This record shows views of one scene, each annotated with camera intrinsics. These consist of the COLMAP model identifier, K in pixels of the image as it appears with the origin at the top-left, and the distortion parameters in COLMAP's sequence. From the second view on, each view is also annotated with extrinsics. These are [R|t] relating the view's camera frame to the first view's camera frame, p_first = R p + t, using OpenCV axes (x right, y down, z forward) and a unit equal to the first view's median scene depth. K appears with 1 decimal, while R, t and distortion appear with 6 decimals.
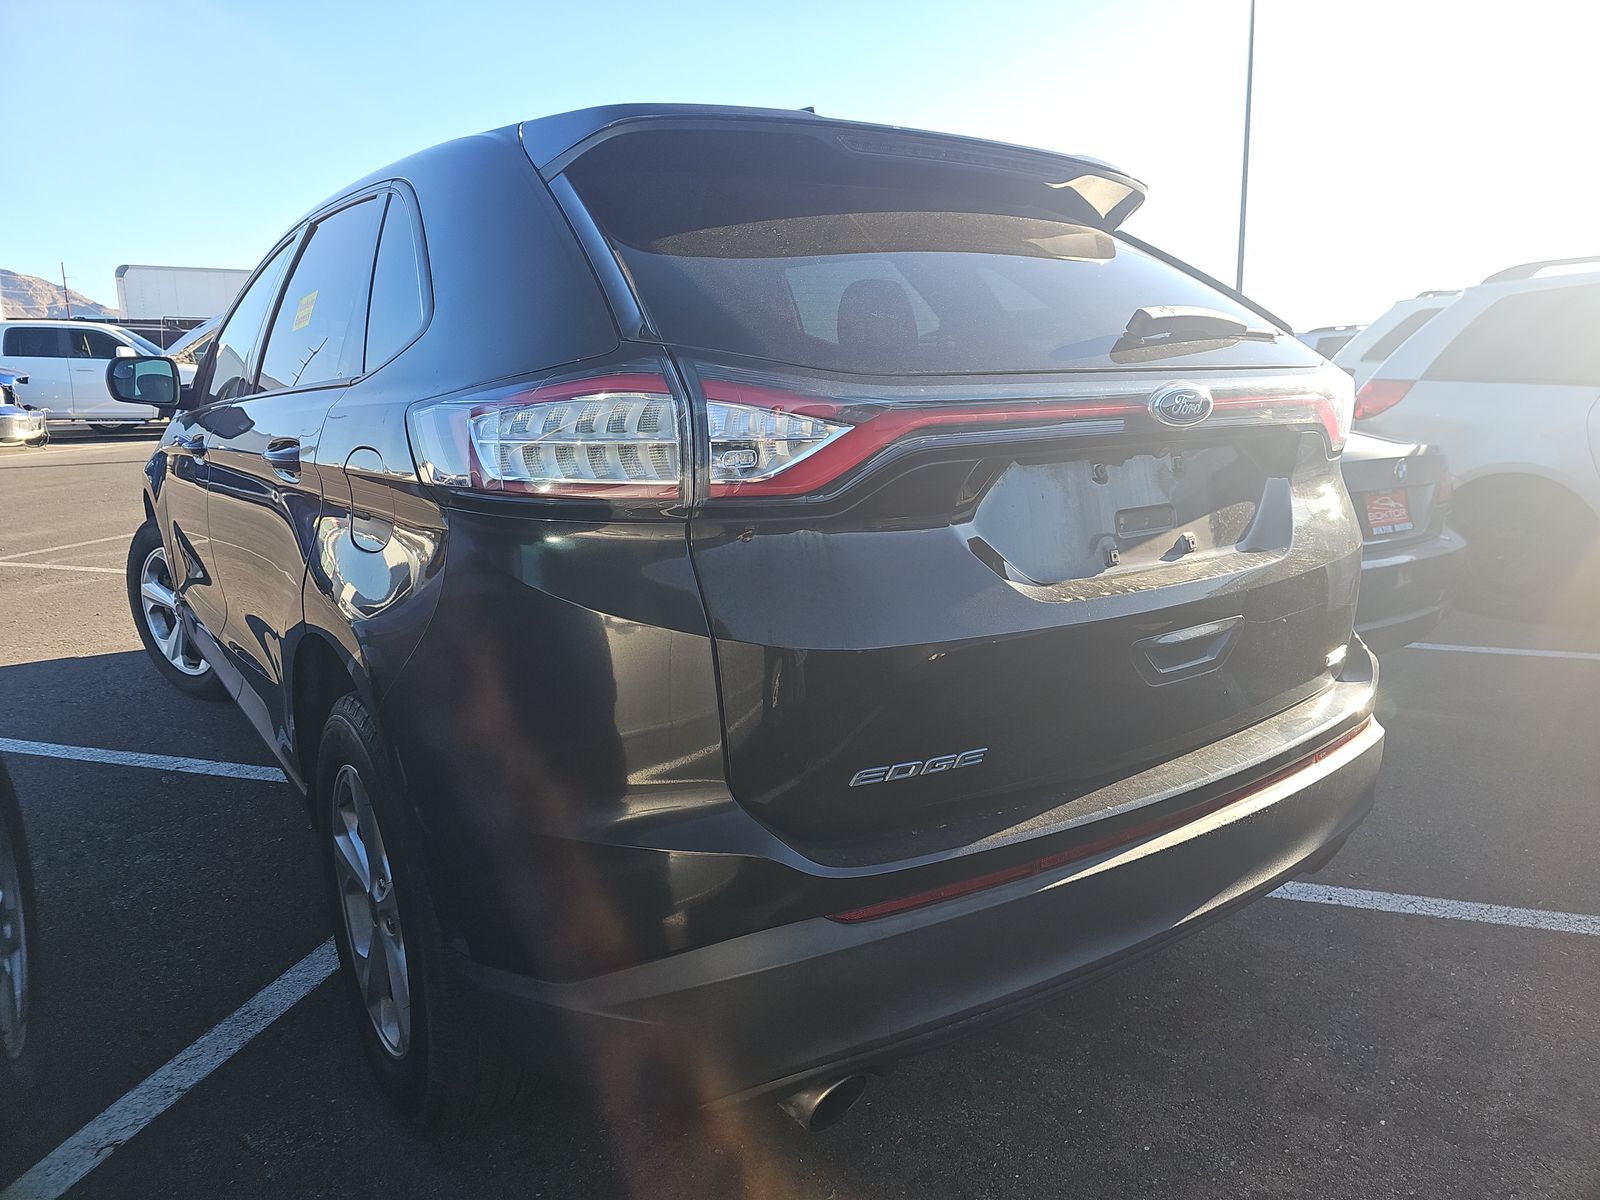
lens RADIAL K [[1078.2, 0, 800.0], [0, 1078.2, 600.0], [0, 0, 1]] dist [0.004871, -0.000004]
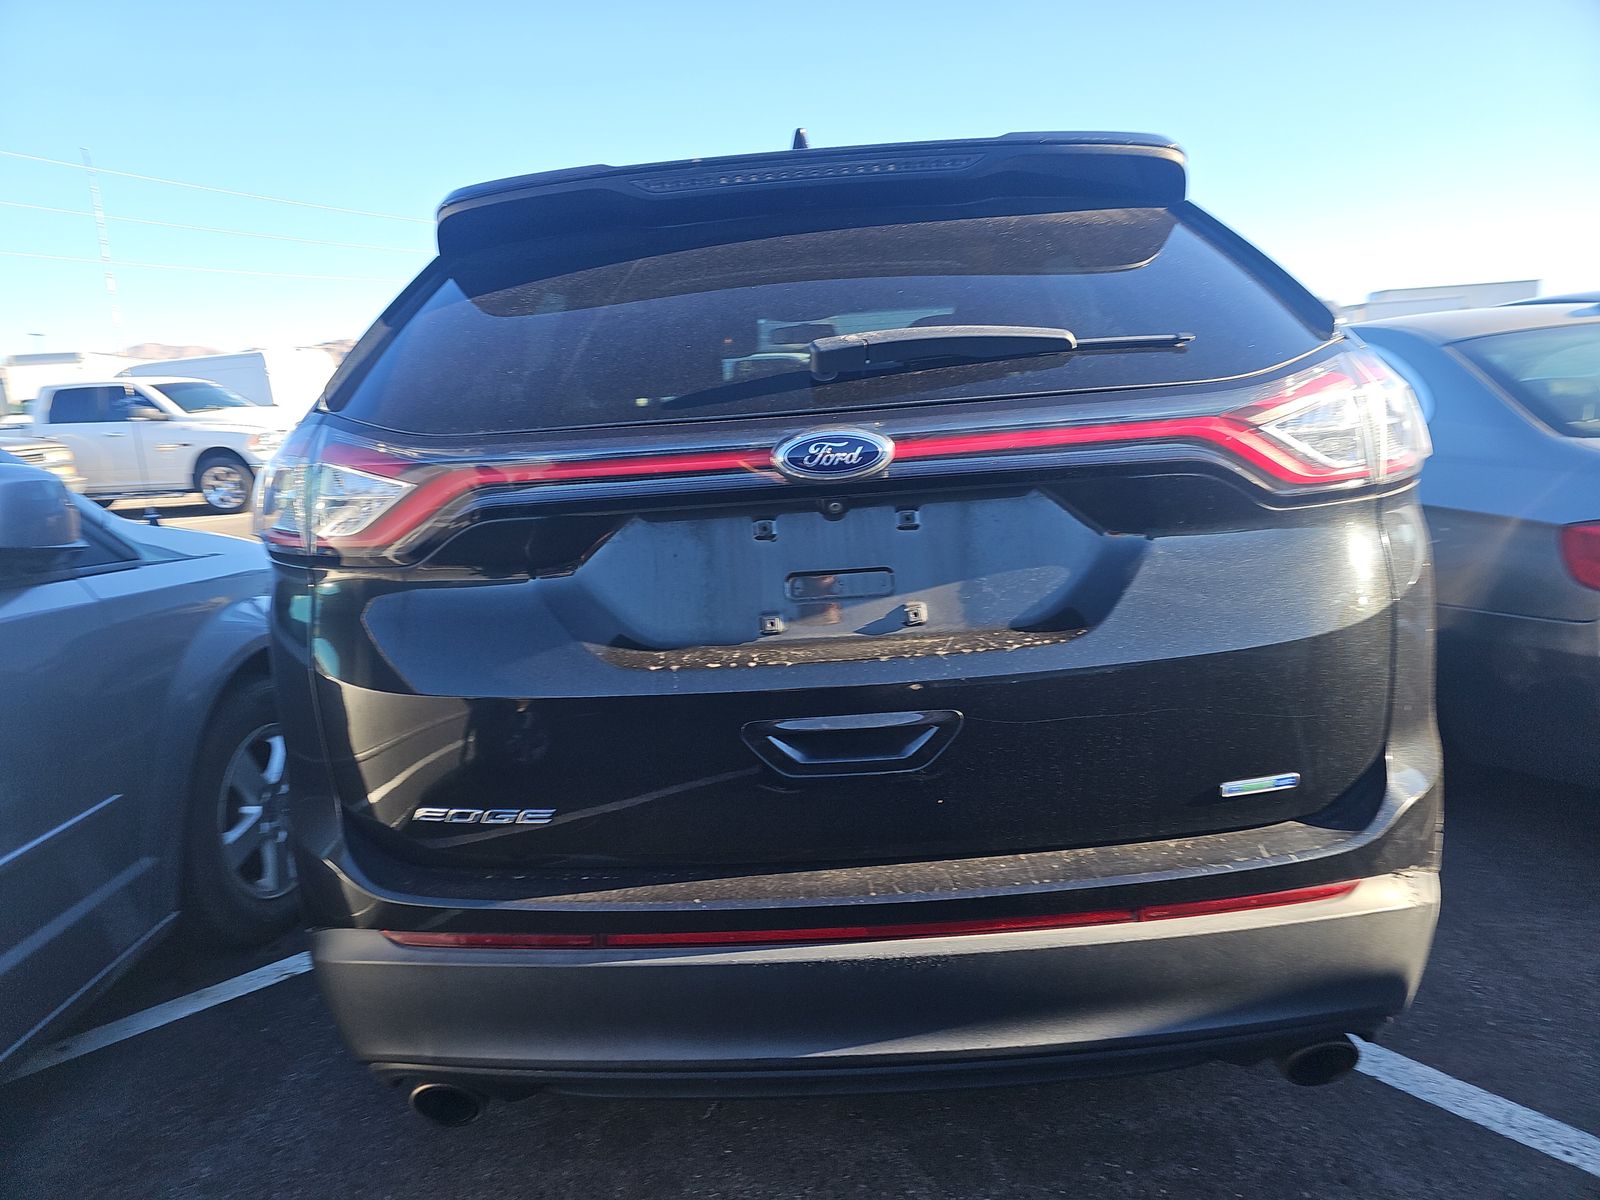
lens RADIAL K [[1078.2, 0, 800.0], [0, 1078.2, 600.0], [0, 0, 1]] dist [0.004871, -0.000004]
pose [[0.844440, 0.078906, -0.529806, 0.804511], [-0.069061, 0.996873, 0.038395, -0.098963], [0.531179, 0.004167, 0.847249, 0.259941]]
